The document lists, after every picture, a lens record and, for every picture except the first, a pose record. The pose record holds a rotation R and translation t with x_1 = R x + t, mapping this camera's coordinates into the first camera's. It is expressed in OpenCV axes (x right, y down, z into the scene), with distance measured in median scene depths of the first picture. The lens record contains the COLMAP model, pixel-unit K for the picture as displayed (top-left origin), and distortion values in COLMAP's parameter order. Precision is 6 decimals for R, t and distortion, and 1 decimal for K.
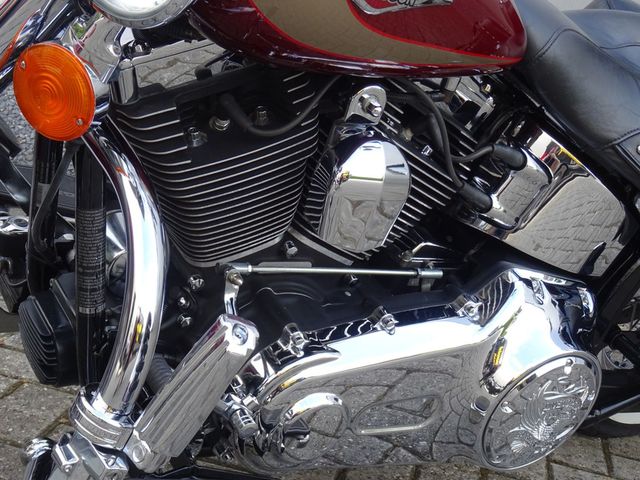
lens RADIAL K [[1147.4, 0, 320.0], [0, 1147.4, 240.0], [0, 0, 1]] dist [0.005116, 0.072939]
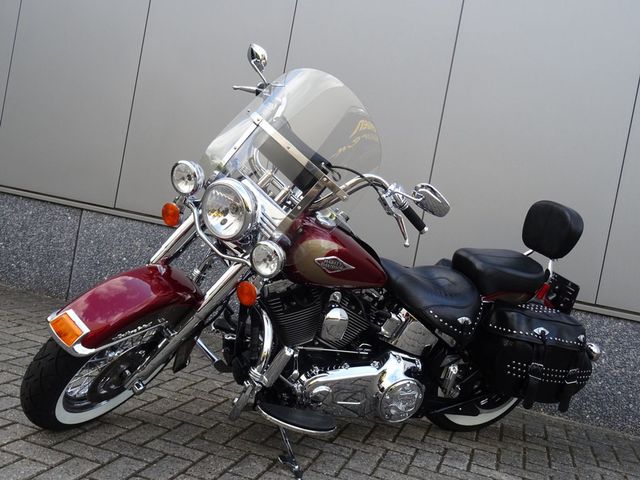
lens RADIAL K [[677.5, 0, 320.0], [0, 677.5, 240.0], [0, 0, 1]] dist [-0.007478, -0.003213]
pose [[0.994224, -0.012617, -0.106584, 0.200818], [-0.010467, 0.976935, -0.213279, 0.138248], [0.106817, 0.213162, 0.971160, -0.948662]]
